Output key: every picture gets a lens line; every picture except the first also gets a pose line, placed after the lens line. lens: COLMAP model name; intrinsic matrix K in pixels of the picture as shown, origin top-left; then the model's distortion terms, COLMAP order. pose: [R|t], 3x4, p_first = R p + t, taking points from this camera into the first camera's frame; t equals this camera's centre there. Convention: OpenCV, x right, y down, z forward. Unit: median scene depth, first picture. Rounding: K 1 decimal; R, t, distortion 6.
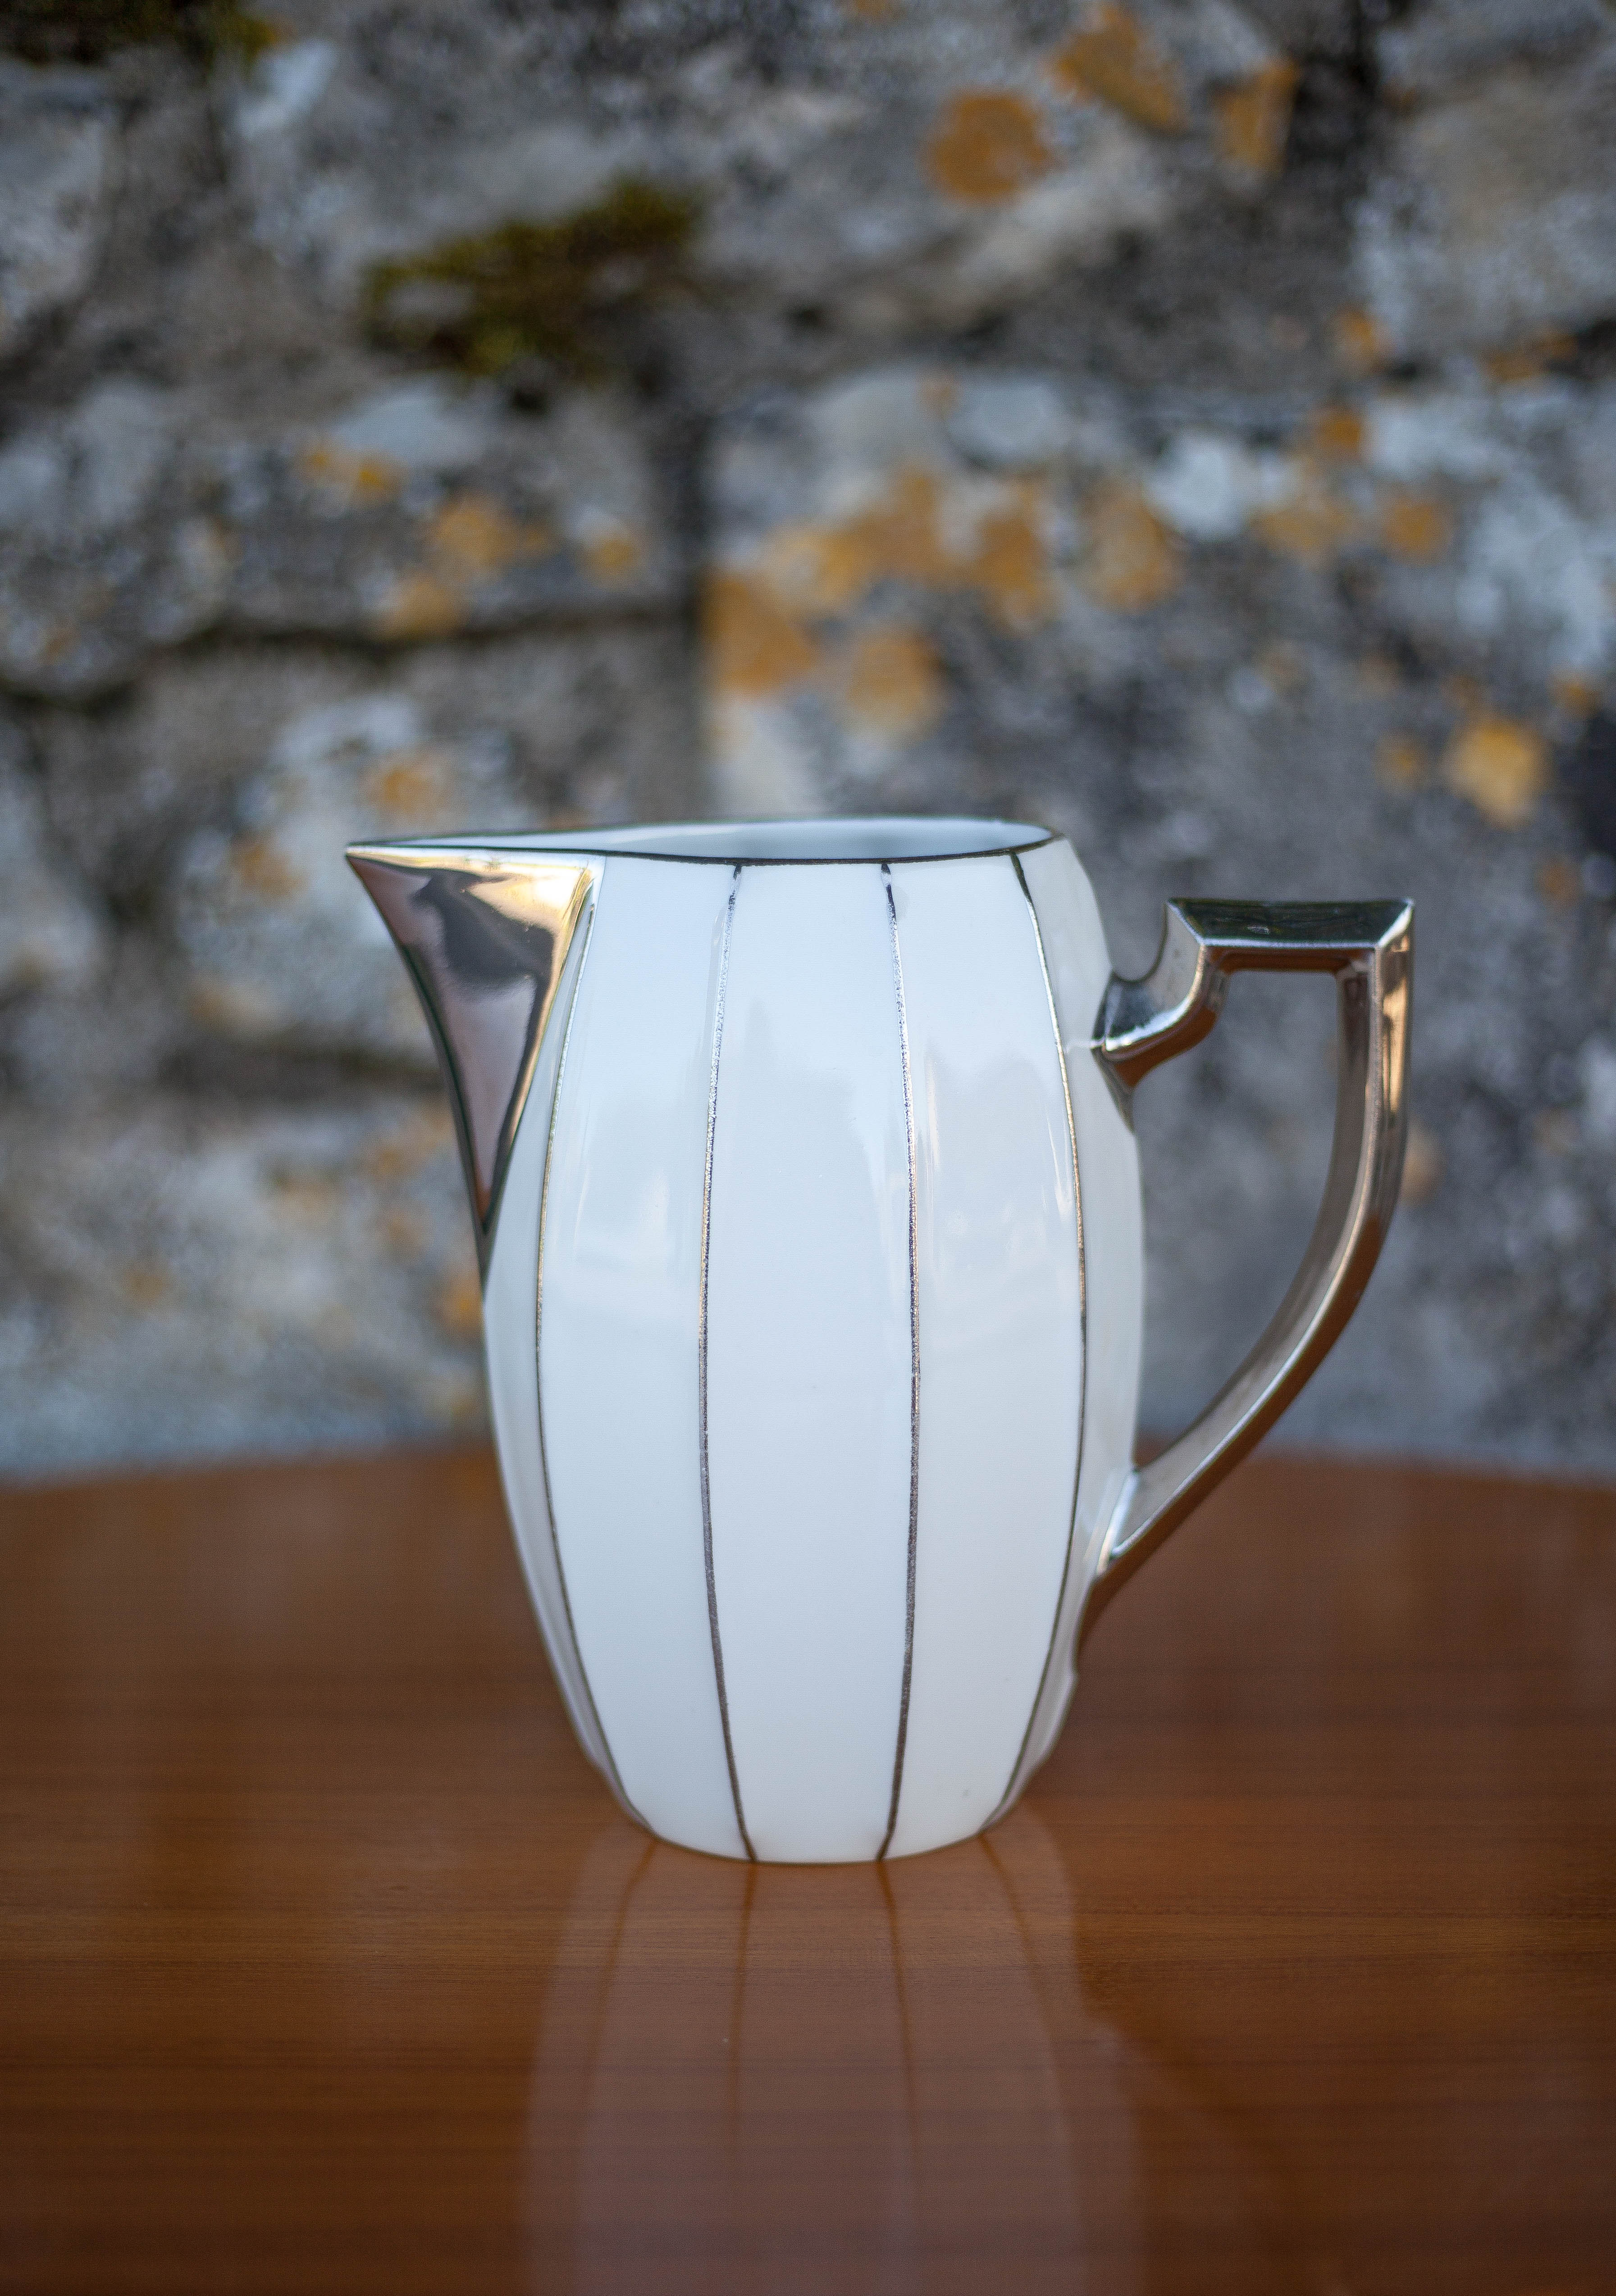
lens RADIAL K [[3905.6, 0, 859.2], [0, 3905.6, 1207.4], [0, 0, 1]] dist [-0.136314, -0.055944]
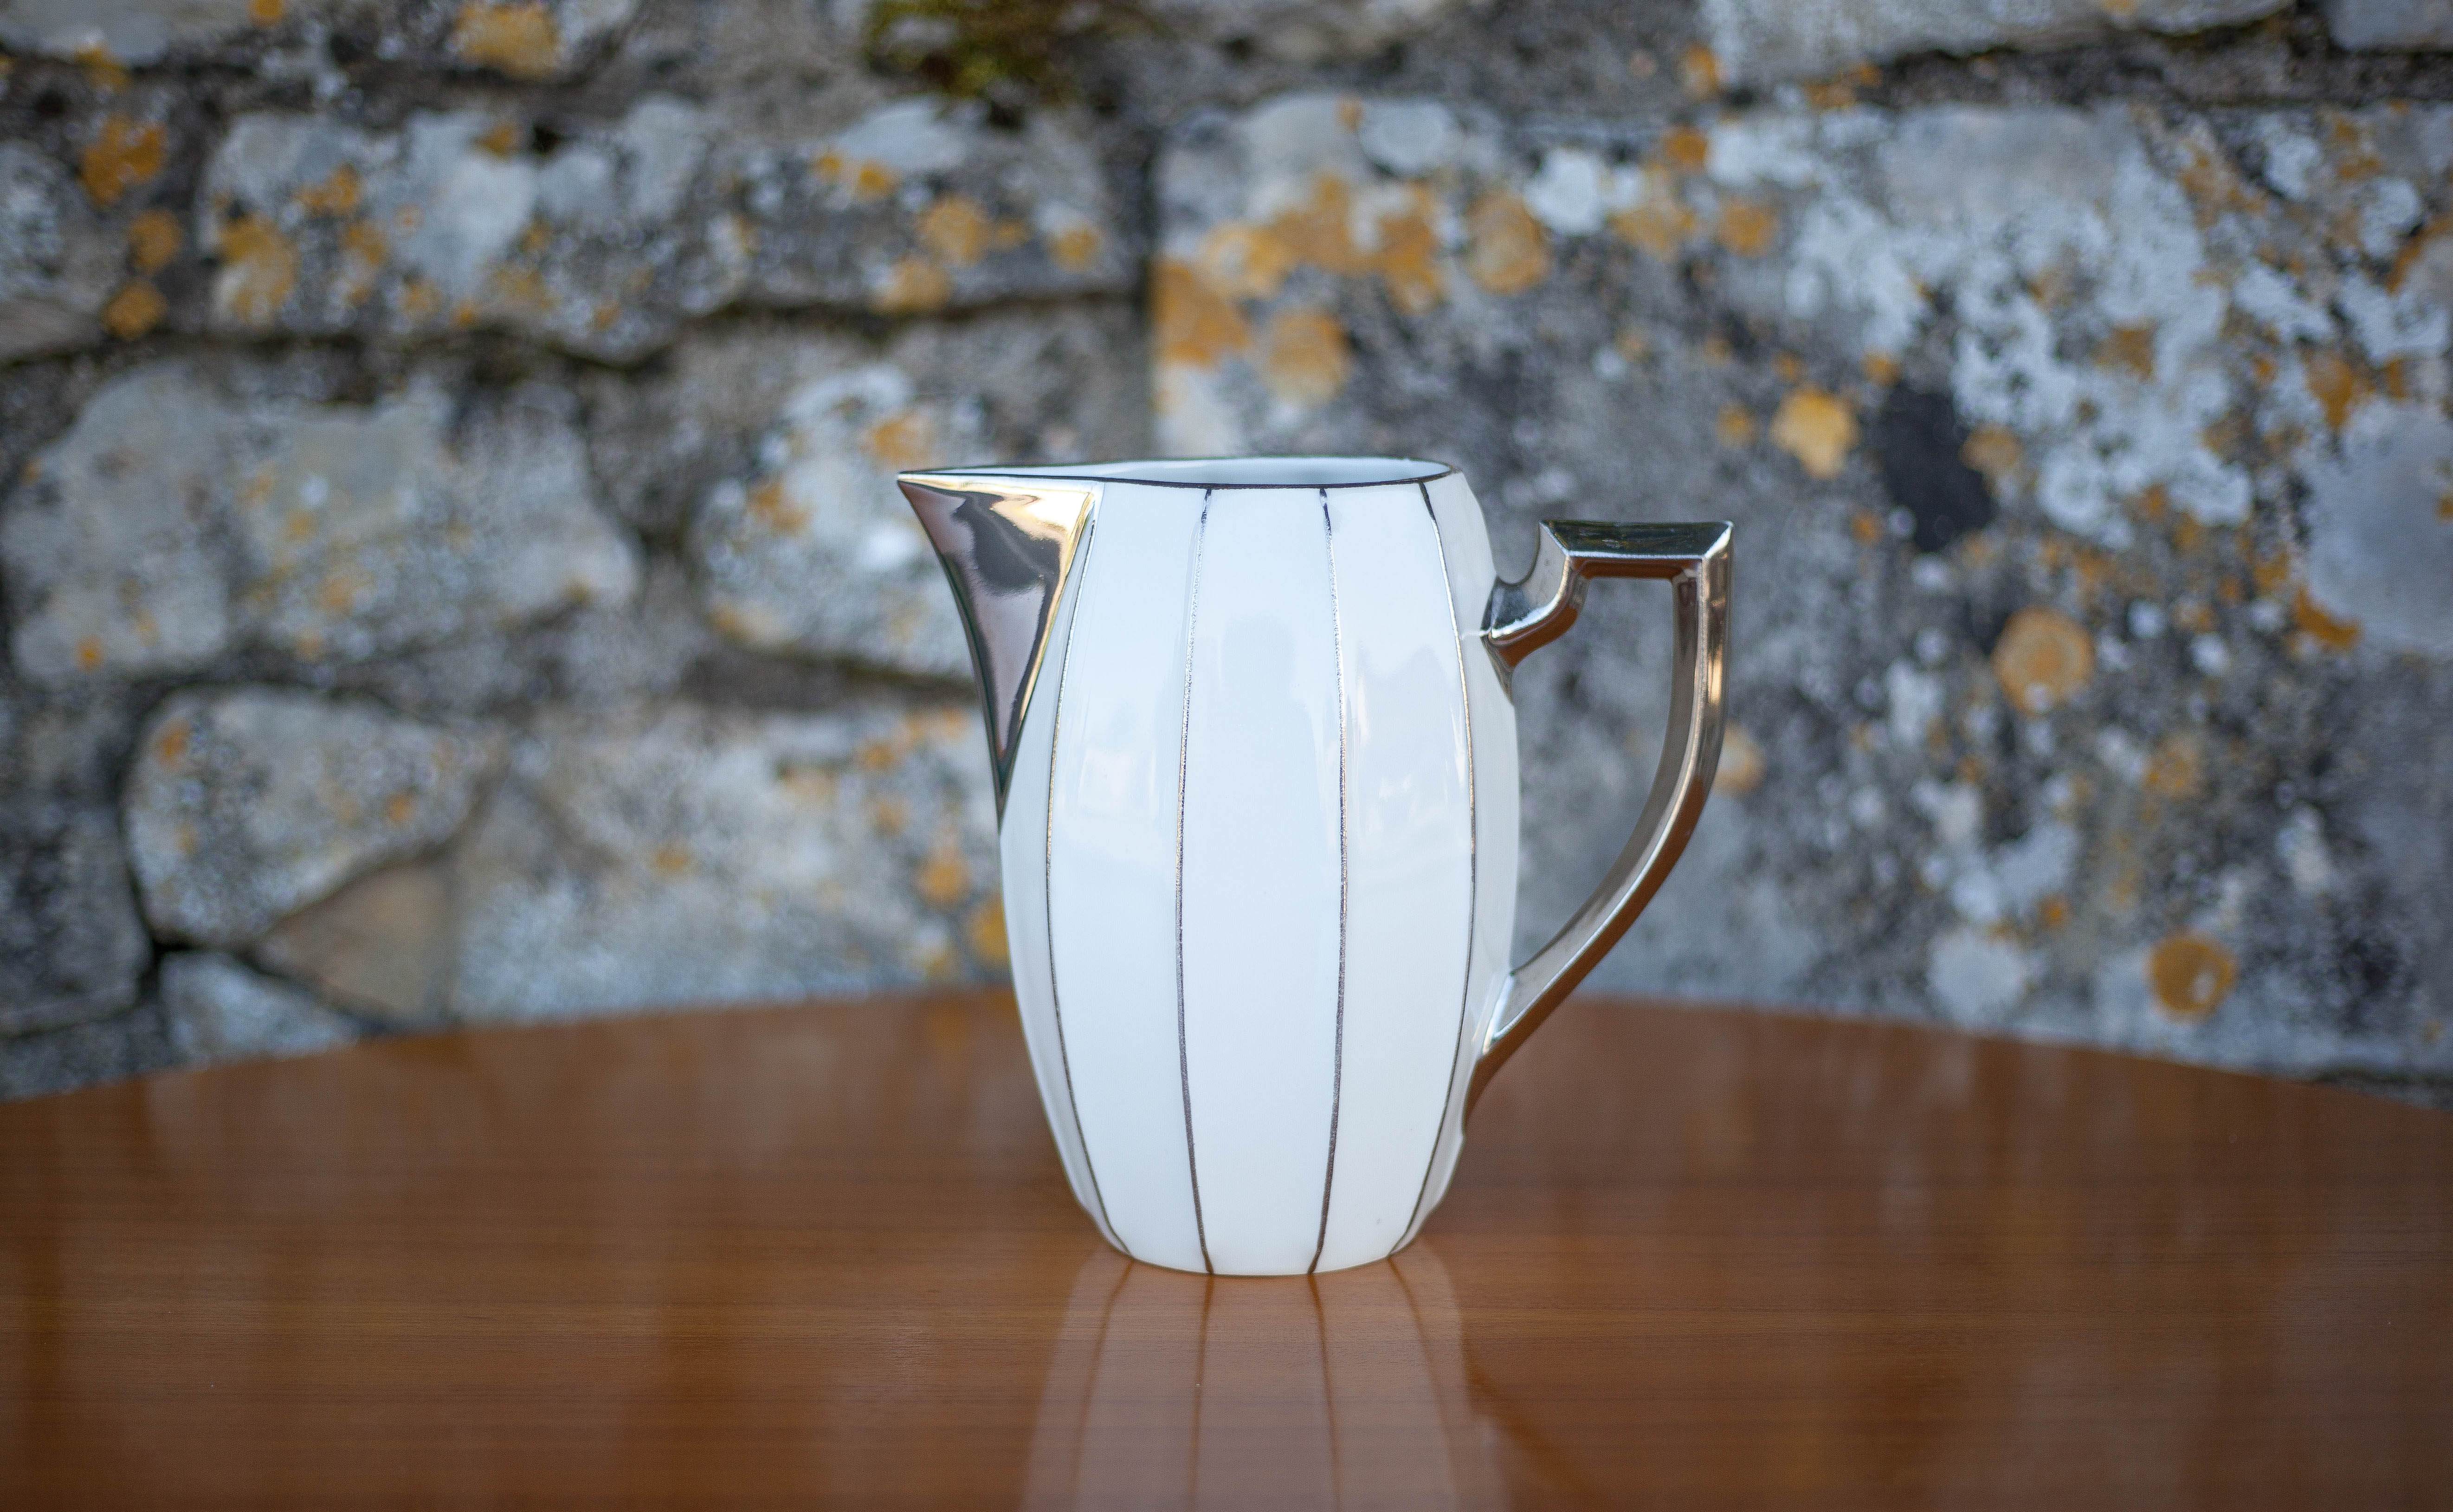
lens RADIAL K [[3997.9, 0, 1230.7], [0, 3997.9, 796.3], [0, 0, 1]] dist [-0.133288, -0.015961]
pose [[0.999968, 0.007030, 0.003702, -0.019061], [-0.006923, 0.999581, -0.028089, 0.034789], [-0.003898, 0.028062, 0.999599, -0.218091]]
